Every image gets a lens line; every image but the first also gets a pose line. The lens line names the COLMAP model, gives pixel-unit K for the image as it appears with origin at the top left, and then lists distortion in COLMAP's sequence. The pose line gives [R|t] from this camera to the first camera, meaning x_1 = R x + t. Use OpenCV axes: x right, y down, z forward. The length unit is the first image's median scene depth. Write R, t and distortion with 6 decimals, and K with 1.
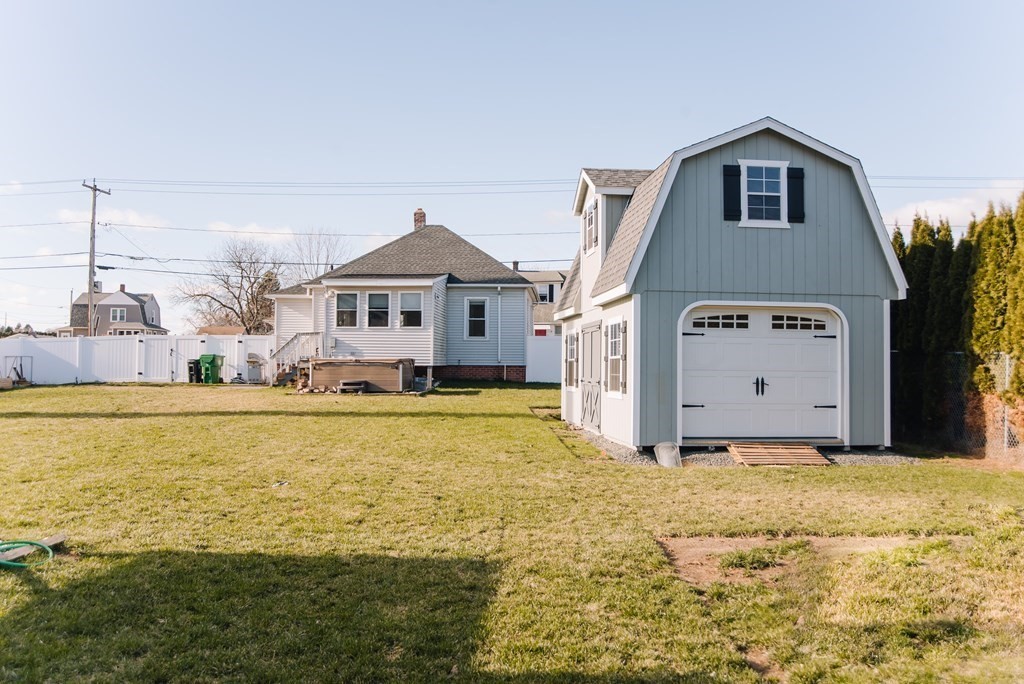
lens RADIAL K [[859.5, 0, 526.0], [0, 859.5, 341.9], [0, 0, 1]] dist [-0.068988, 0.008136]
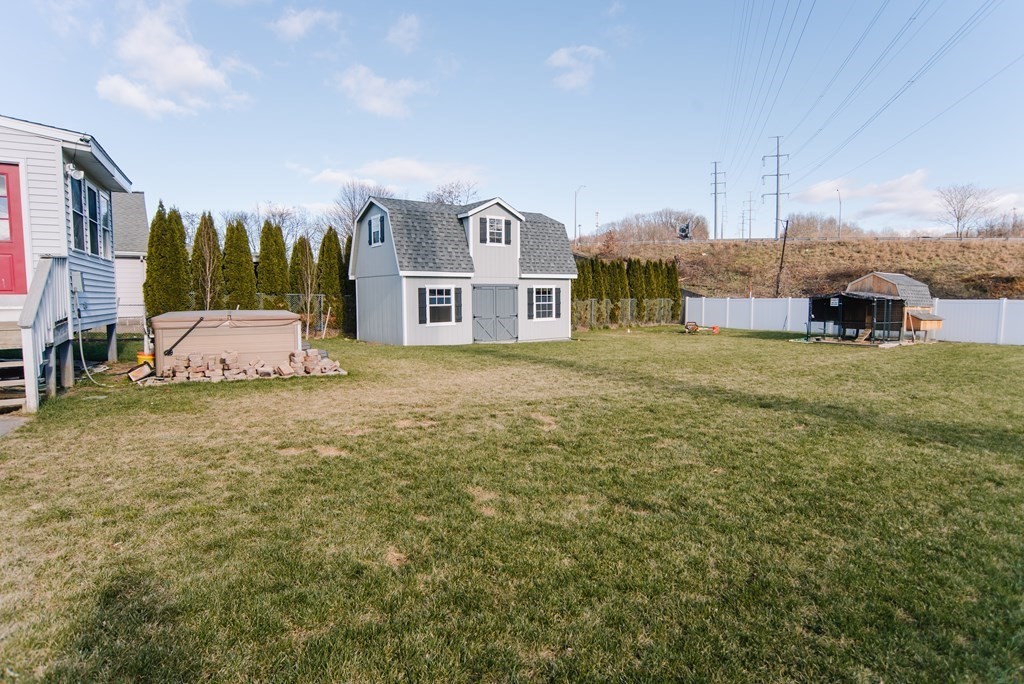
lens RADIAL K [[549.5, 0, 520.3], [0, 549.5, 338.9], [0, 0, 1]] dist [-0.102103, 0.049309]
pose [[-0.517587, -0.081462, 0.851744, -1.170911], [-0.029238, 0.996560, 0.077545, 0.001944], [-0.855131, 0.015233, -0.518188, 1.914657]]
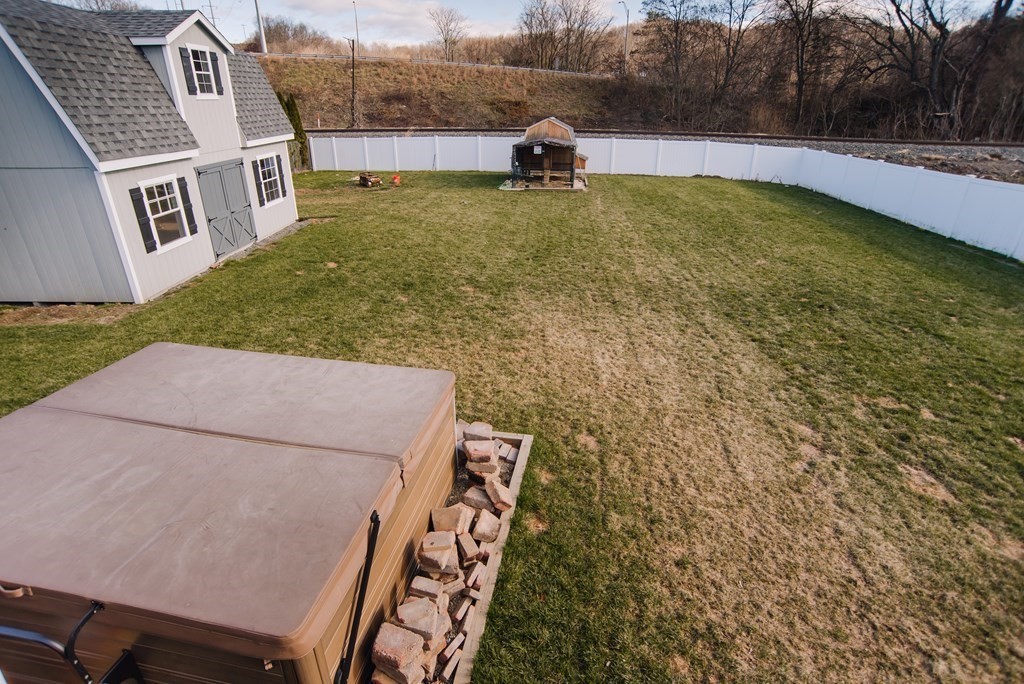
lens RADIAL K [[527.1, 0, 520.1], [0, 527.1, 339.6], [0, 0, 1]] dist [-0.103041, 0.049998]
pose [[-0.991756, -0.067651, 0.108829, -0.517898], [-0.019639, 0.919493, 0.392615, -0.097914], [-0.126629, 0.387241, -0.913241, 2.053815]]
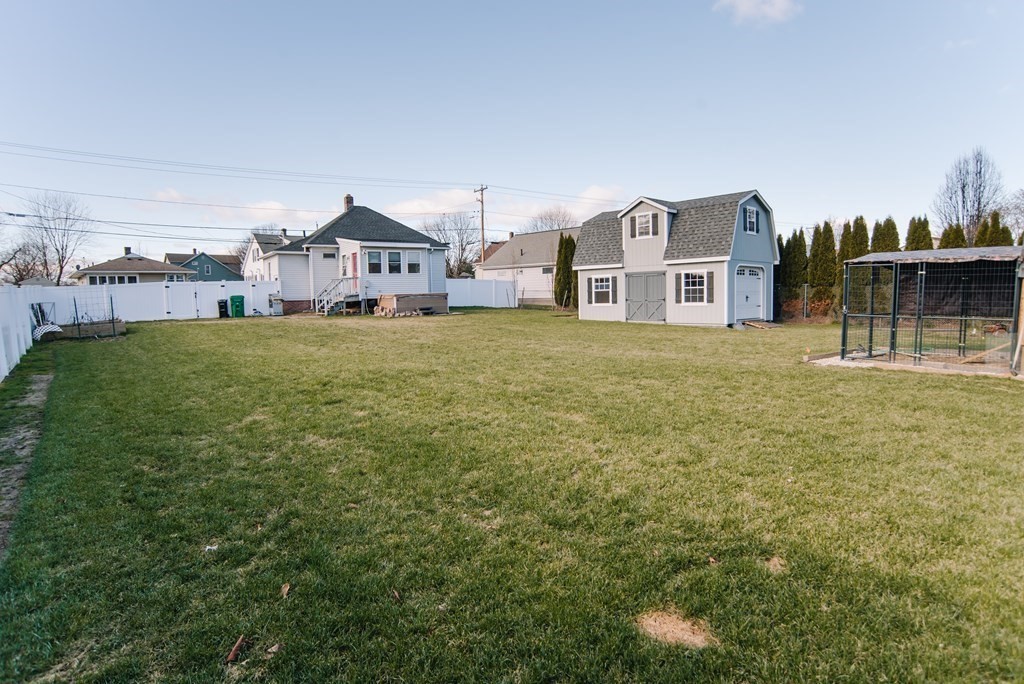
lens RADIAL K [[549.5, 0, 520.3], [0, 549.5, 338.9], [0, 0, 1]] dist [-0.102103, 0.049309]
pose [[0.797993, -0.072102, 0.598338, -1.197029], [0.010479, 0.994327, 0.105846, -0.004301], [-0.602575, -0.078194, 0.794222, 0.135623]]
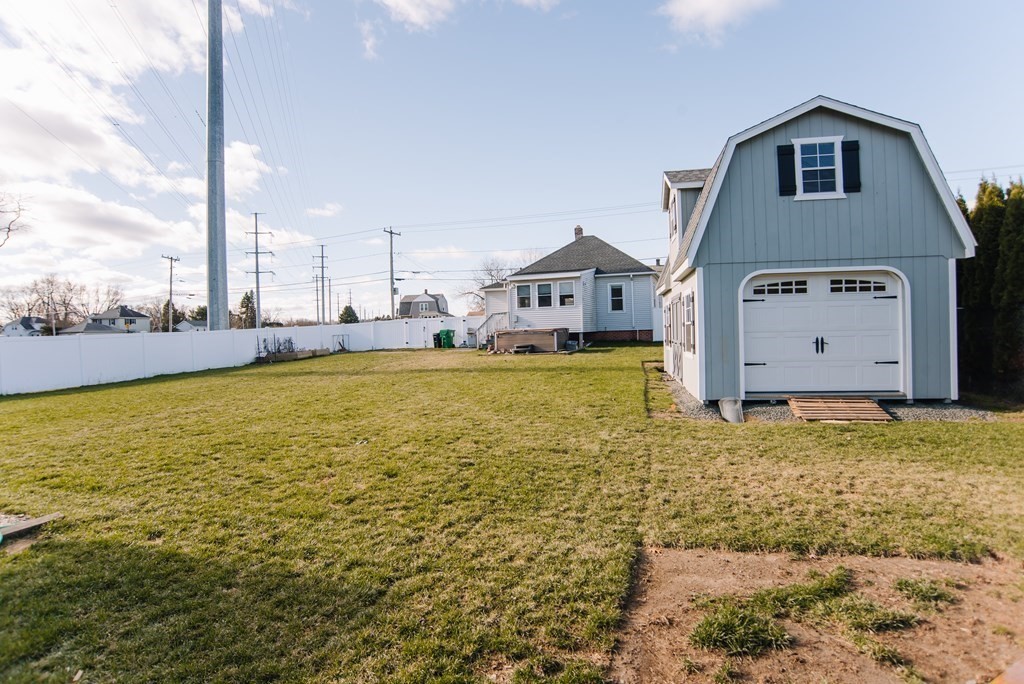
lens RADIAL K [[527.1, 0, 520.1], [0, 527.1, 339.6], [0, 0, 1]] dist [-0.103041, 0.049998]
pose [[0.955969, -0.028739, -0.292057, 0.096958], [0.041898, 0.998364, 0.038901, 0.003093], [0.290461, -0.049425, 0.955610, 0.257904]]
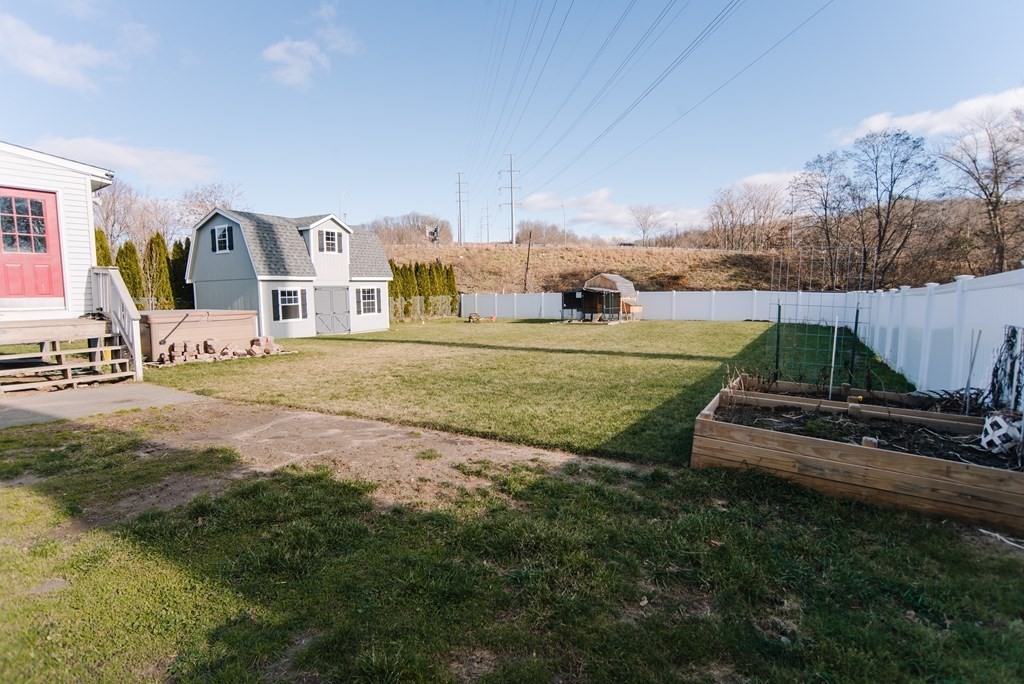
lens RADIAL K [[527.1, 0, 520.1], [0, 527.1, 339.6], [0, 0, 1]] dist [-0.103041, 0.049998]
pose [[-0.844629, -0.049361, 0.533071, -1.278069], [-0.010840, 0.997113, 0.075154, 0.011479], [-0.535242, 0.057699, -0.842726, 2.290068]]
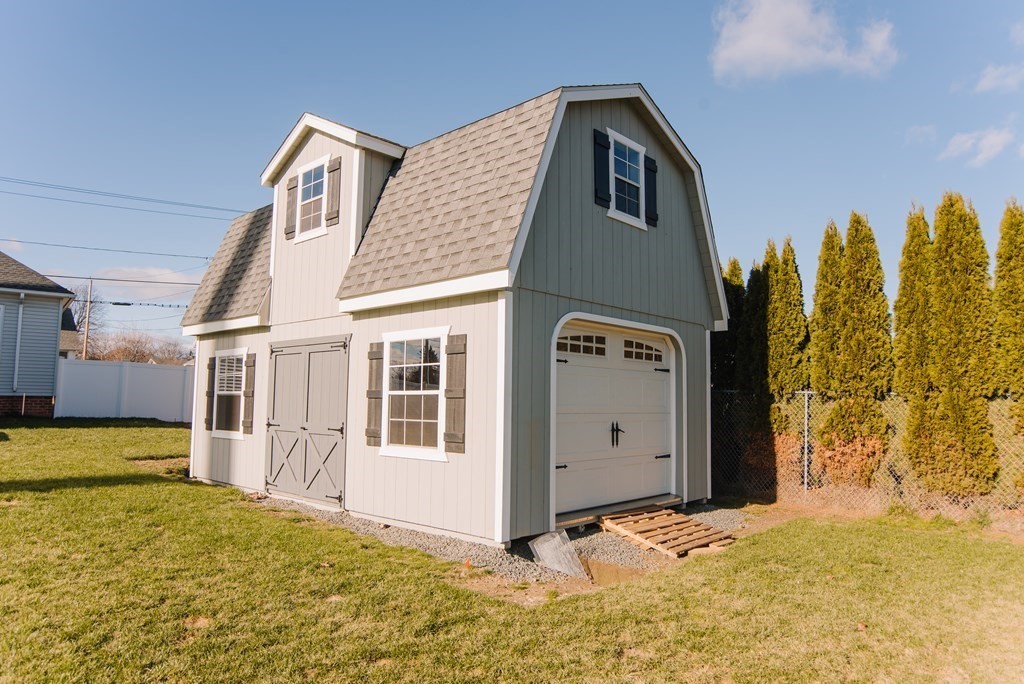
lens RADIAL K [[661.1, 0, 518.5], [0, 661.1, 340.4], [0, 0, 1]] dist [-0.063317, 0.001817]
pose [[0.744536, 0.060657, 0.664820, -0.173680], [-0.023944, 0.997649, -0.064209, 0.009342], [-0.667152, 0.031887, 0.744239, 0.621814]]
